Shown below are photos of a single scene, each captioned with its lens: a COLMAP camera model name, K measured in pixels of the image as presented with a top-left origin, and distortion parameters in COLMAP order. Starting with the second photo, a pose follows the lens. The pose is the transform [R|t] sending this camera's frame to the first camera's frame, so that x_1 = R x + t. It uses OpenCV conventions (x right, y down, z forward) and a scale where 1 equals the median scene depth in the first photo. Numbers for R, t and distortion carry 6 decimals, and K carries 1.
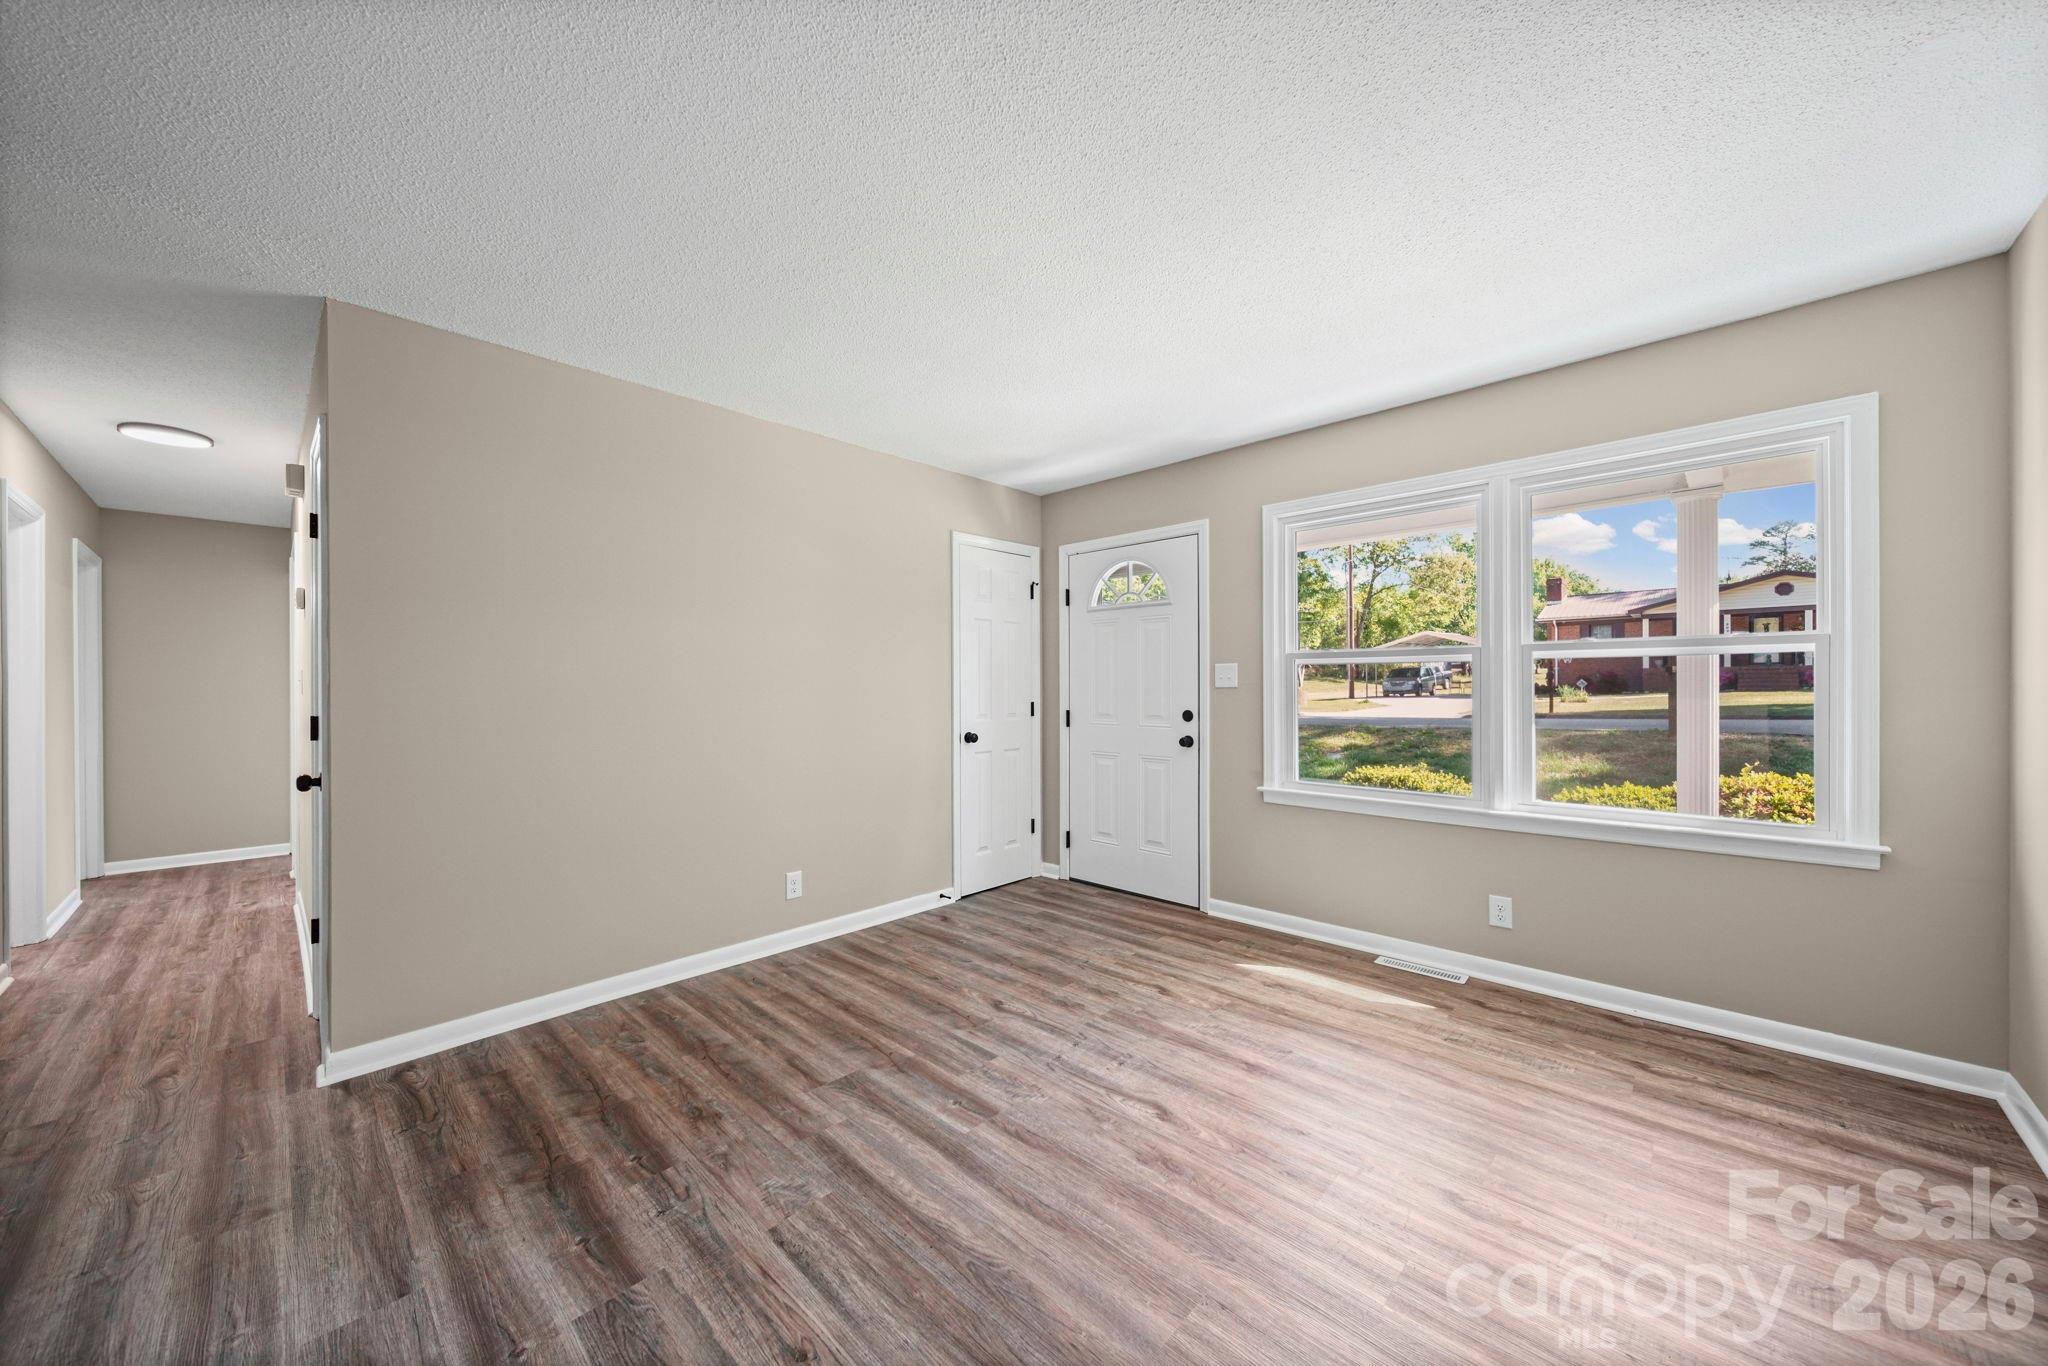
lens RADIAL K [[725.3, 0, 1029.0], [0, 725.3, 694.4], [0, 0, 1]] dist [0.001146, -0.000687]
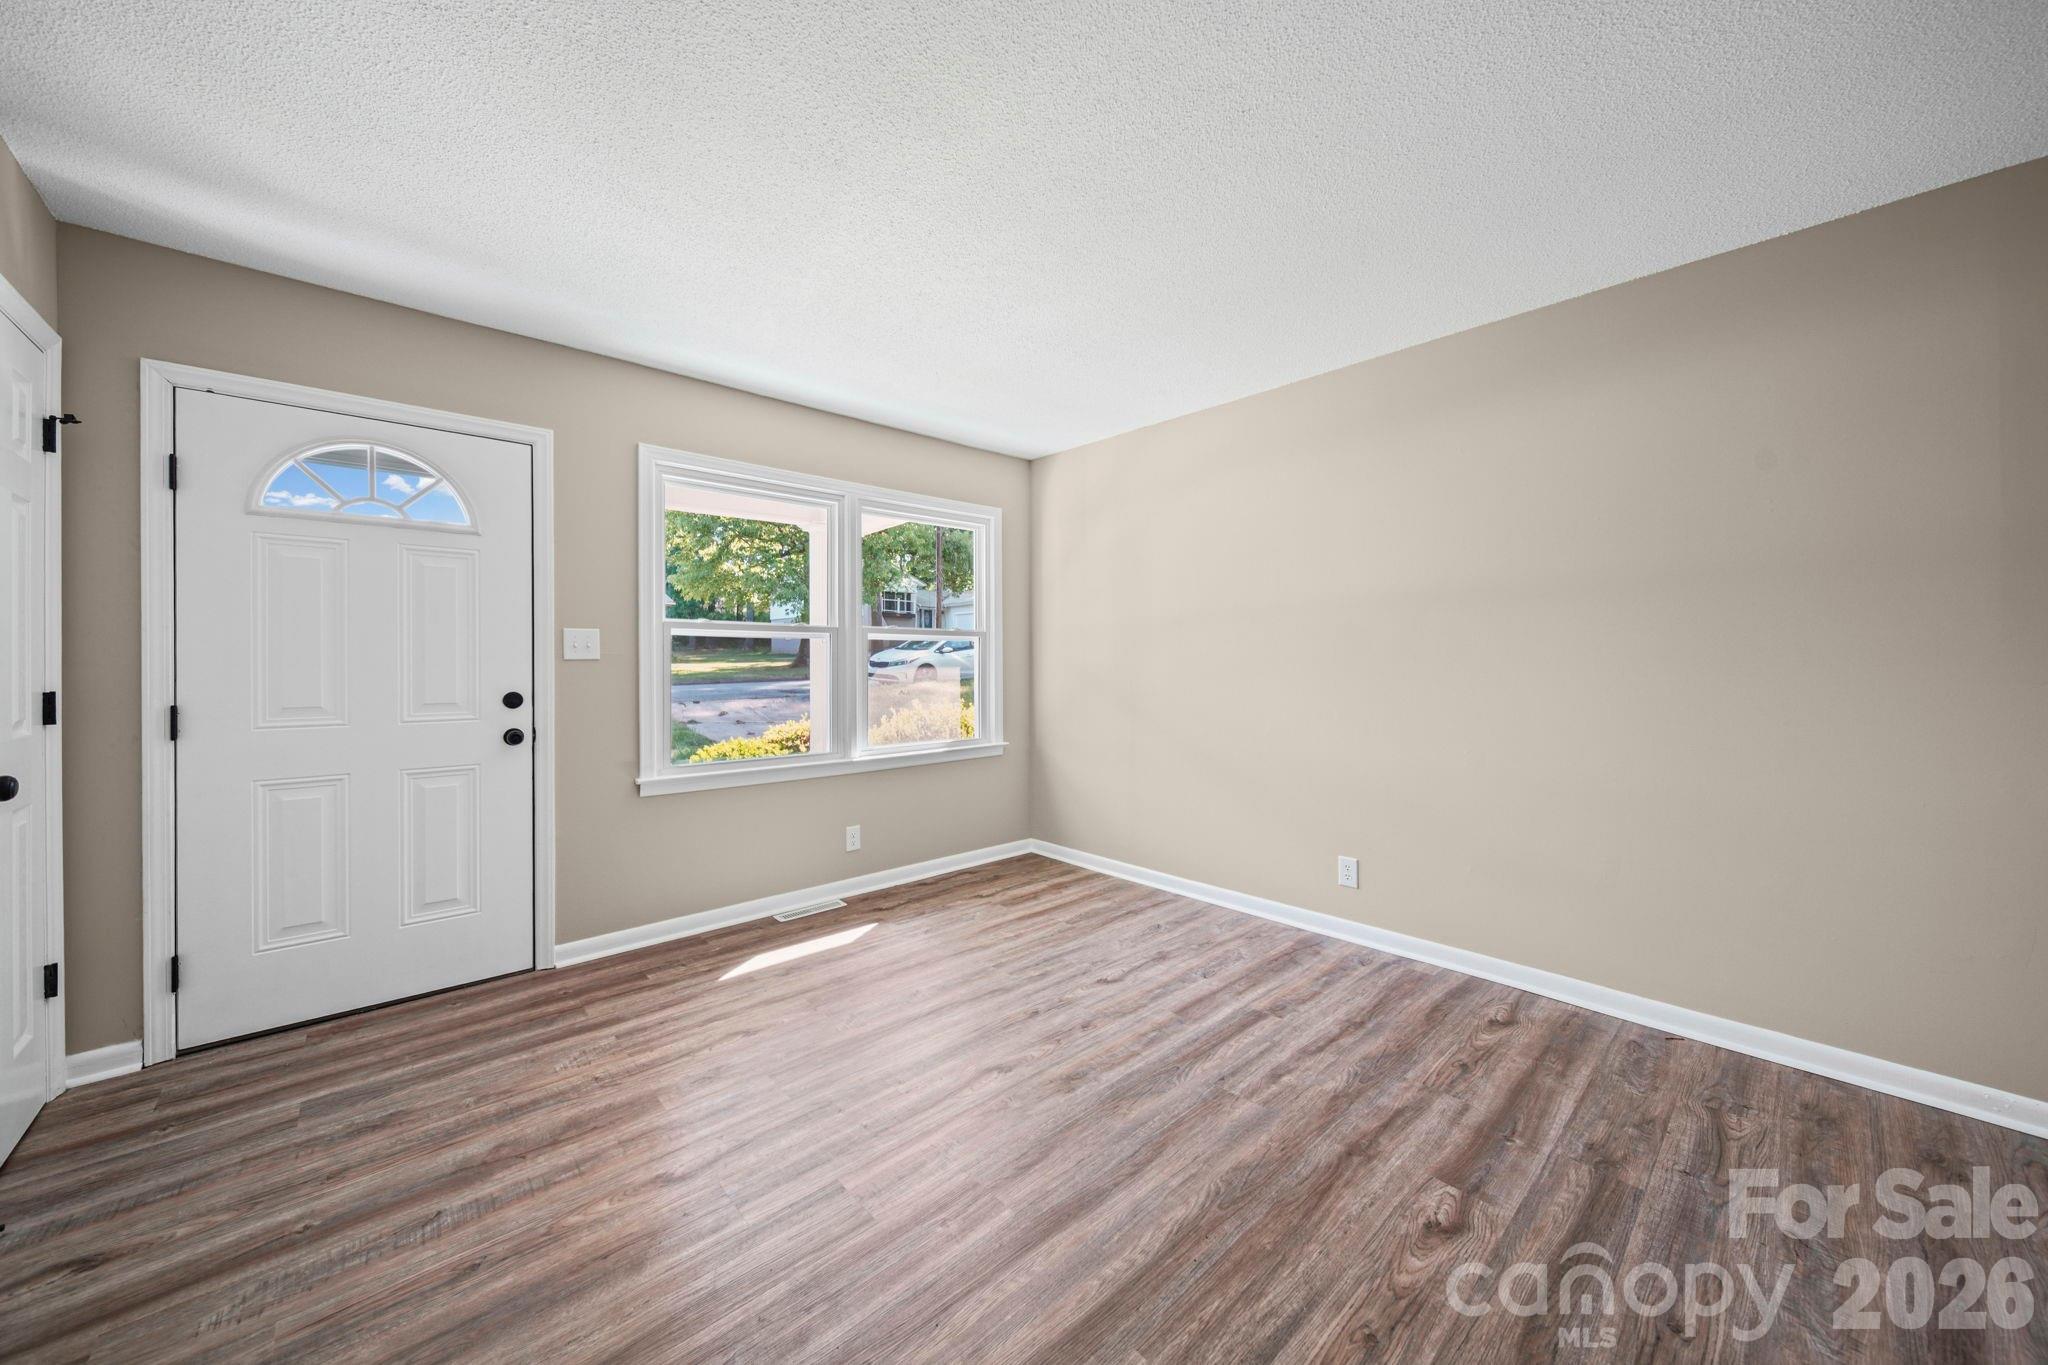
lens RADIAL K [[725.3, 0, 1020.2], [0, 725.3, 664.2], [0, 0, 1]] dist [0.001146, -0.000687]
pose [[0.079266, -0.000541, 0.996853, -0.496450], [0.011344, 0.999936, -0.000360, 0.000791], [-0.996789, 0.011336, 0.079267, 0.519610]]
